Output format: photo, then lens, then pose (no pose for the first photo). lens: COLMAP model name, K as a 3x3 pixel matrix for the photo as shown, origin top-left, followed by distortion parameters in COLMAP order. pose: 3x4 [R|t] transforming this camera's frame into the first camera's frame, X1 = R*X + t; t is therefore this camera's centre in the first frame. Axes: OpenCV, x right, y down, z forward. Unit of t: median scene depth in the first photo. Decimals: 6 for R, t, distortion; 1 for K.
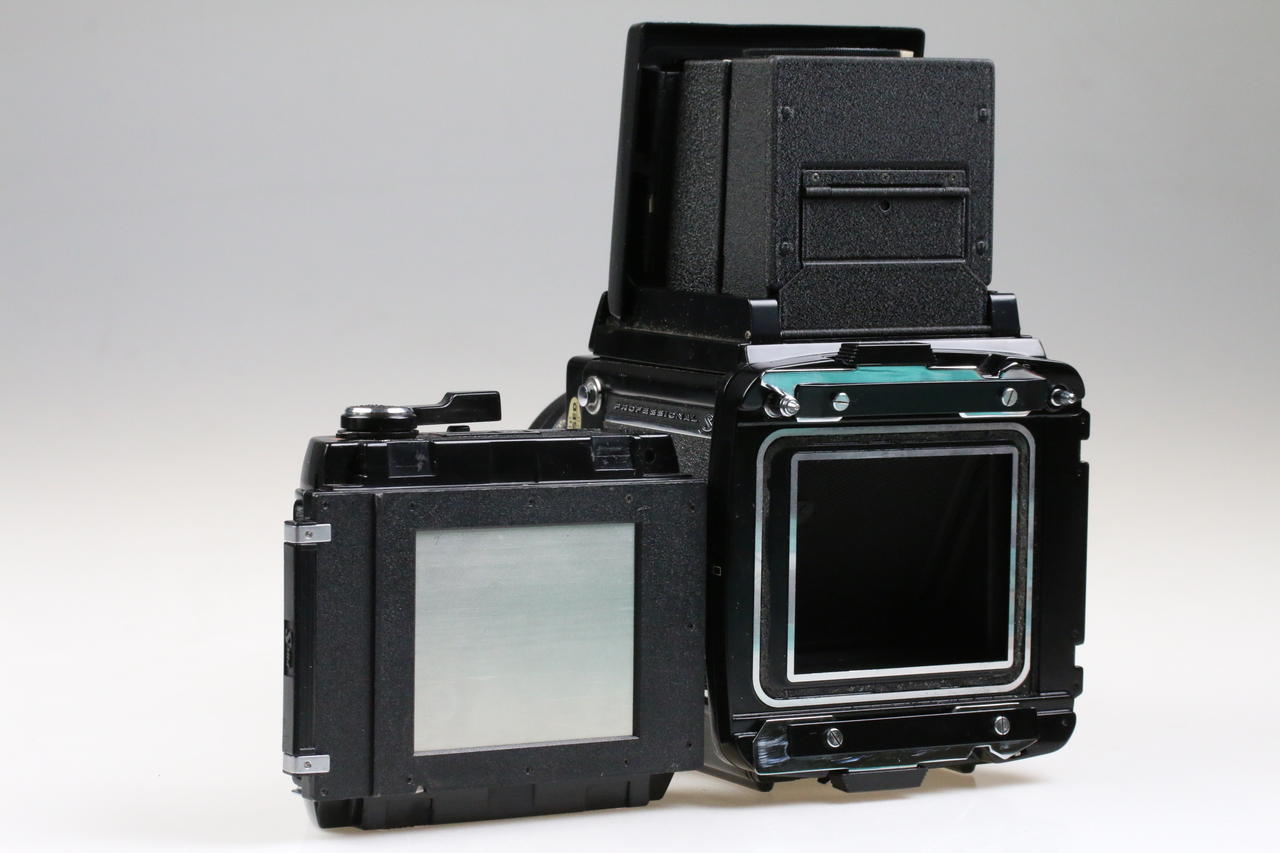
lens RADIAL K [[3847.3, 0, 640.0], [0, 3847.3, 426.5], [0, 0, 1]] dist [0.493595, -0.506253]
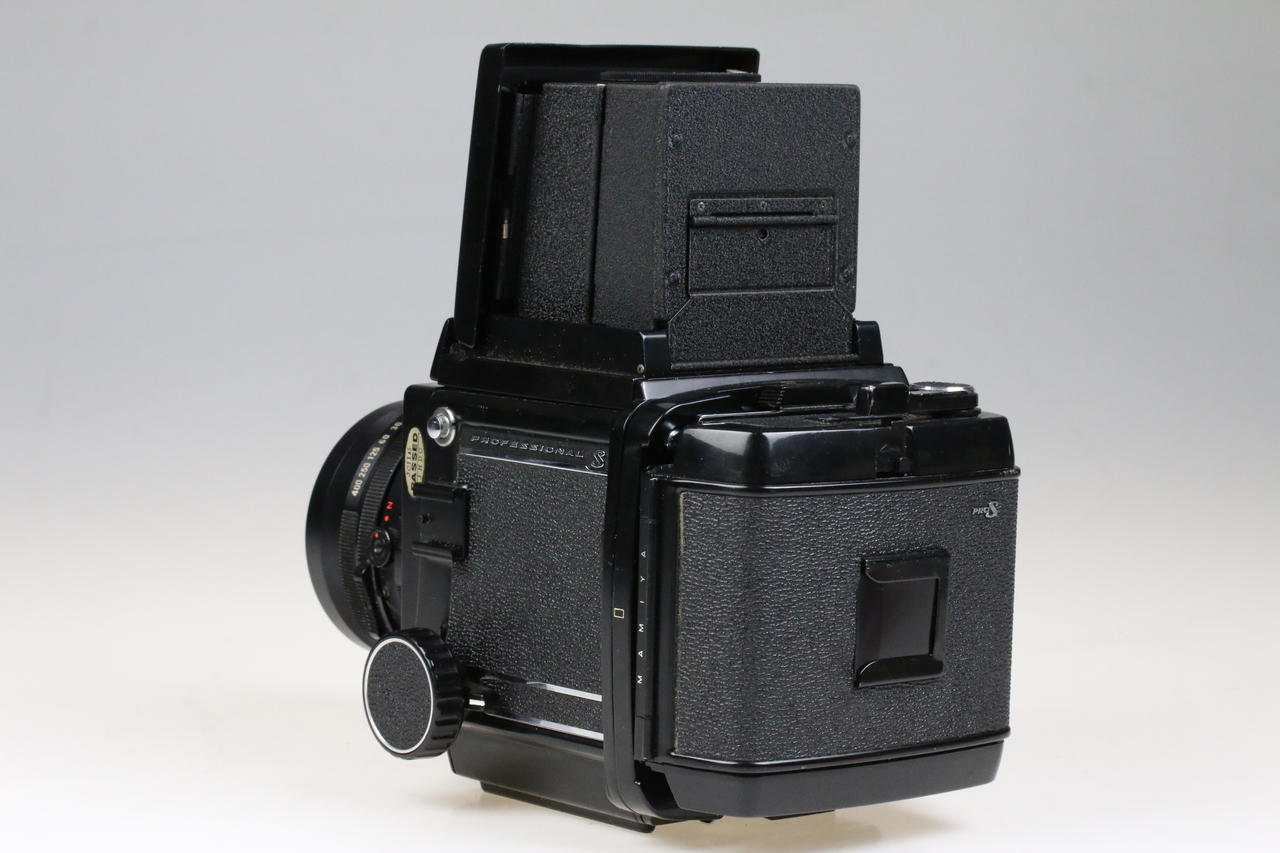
lens RADIAL K [[3847.3, 0, 640.0], [0, 3847.3, 426.5], [0, 0, 1]] dist [0.493595, -0.506253]
pose [[0.985767, -0.009401, 0.167854, -0.130864], [0.007609, 0.999907, 0.011316, -0.019458], [-0.167945, -0.009878, 0.985747, 0.038438]]
